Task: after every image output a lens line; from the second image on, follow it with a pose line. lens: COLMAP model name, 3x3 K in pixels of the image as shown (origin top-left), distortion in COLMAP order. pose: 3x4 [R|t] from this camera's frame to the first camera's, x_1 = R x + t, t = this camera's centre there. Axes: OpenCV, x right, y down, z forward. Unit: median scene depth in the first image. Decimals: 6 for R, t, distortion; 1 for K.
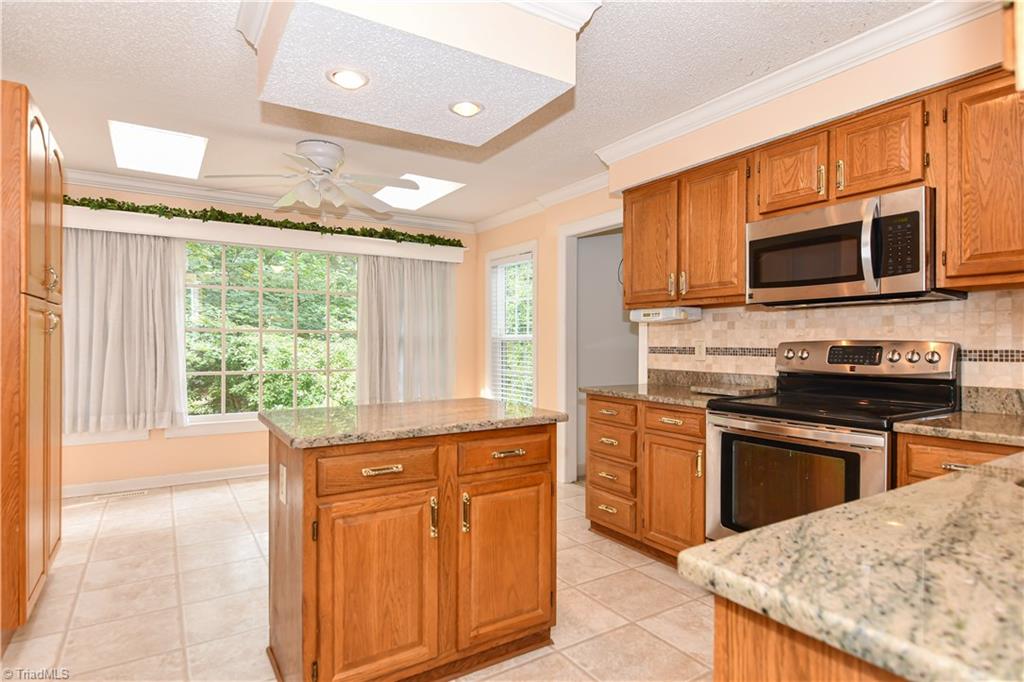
lens RADIAL K [[546.0, 0, 513.5], [0, 546.0, 343.8], [0, 0, 1]] dist [-0.011088, -0.006013]
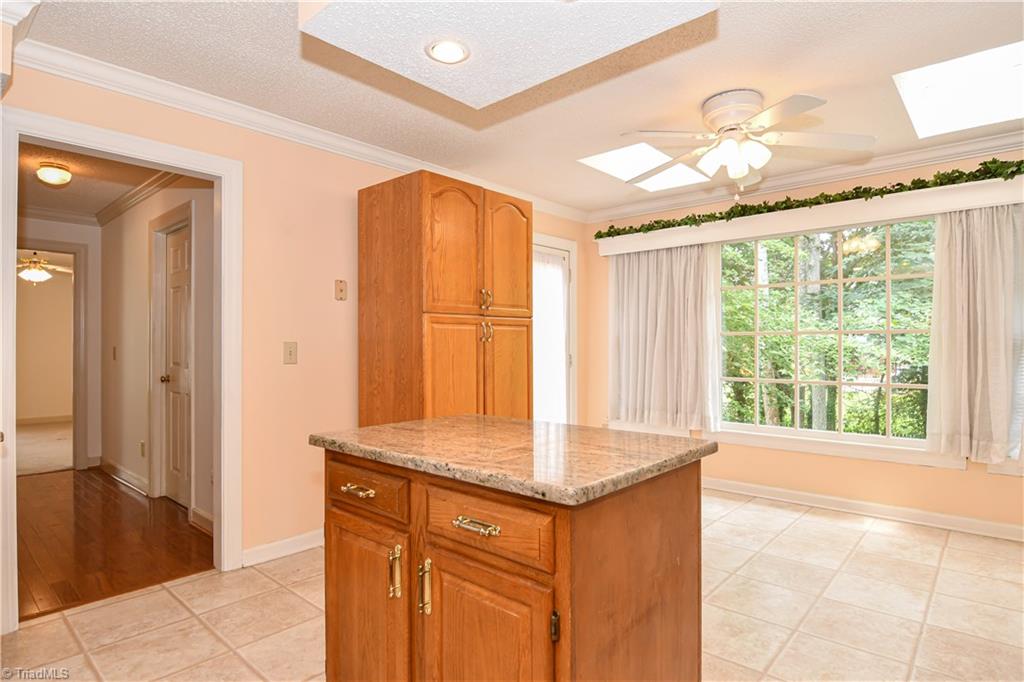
lens RADIAL K [[546.0, 0, 515.9], [0, 546.0, 347.4], [0, 0, 1]] dist [-0.011088, -0.006013]
pose [[0.269965, -0.003542, -0.962864, 0.263463], [0.000119, 0.999993, -0.003645, 0.002016], [0.962870, 0.000870, 0.269964, 0.393292]]
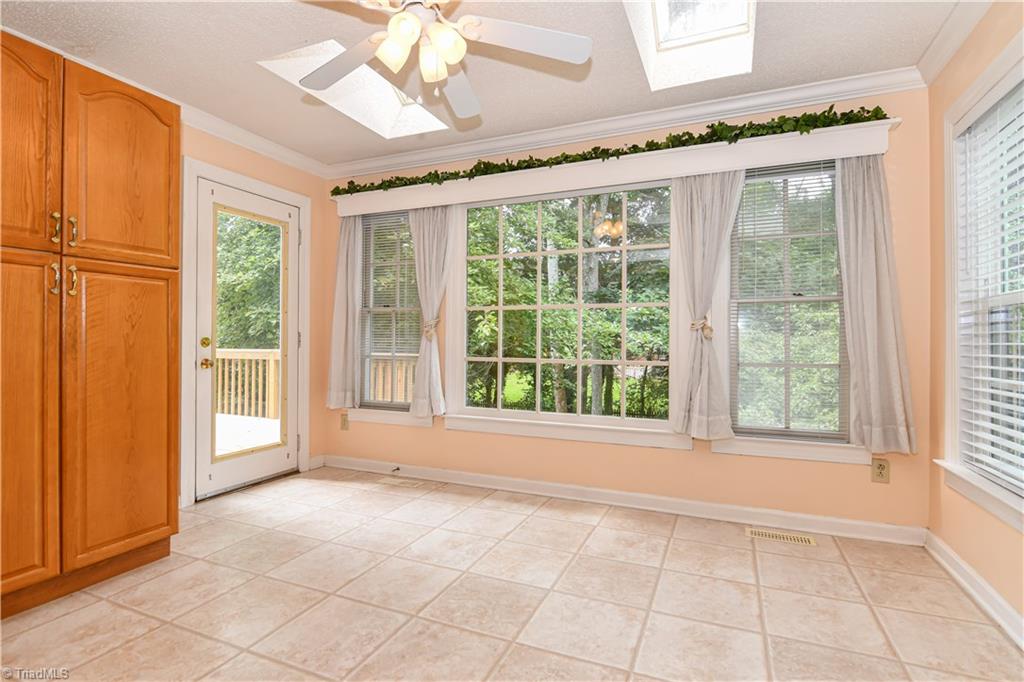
lens RADIAL K [[496.8, 0, 511.2], [0, 496.8, 341.2], [0, 0, 1]] dist [-0.004890, -0.003582]
pose [[0.557099, 0.000100, -0.830446, 0.112765], [-0.008057, 0.999954, -0.005285, 0.032362], [0.830407, 0.009635, 0.557074, 0.646274]]
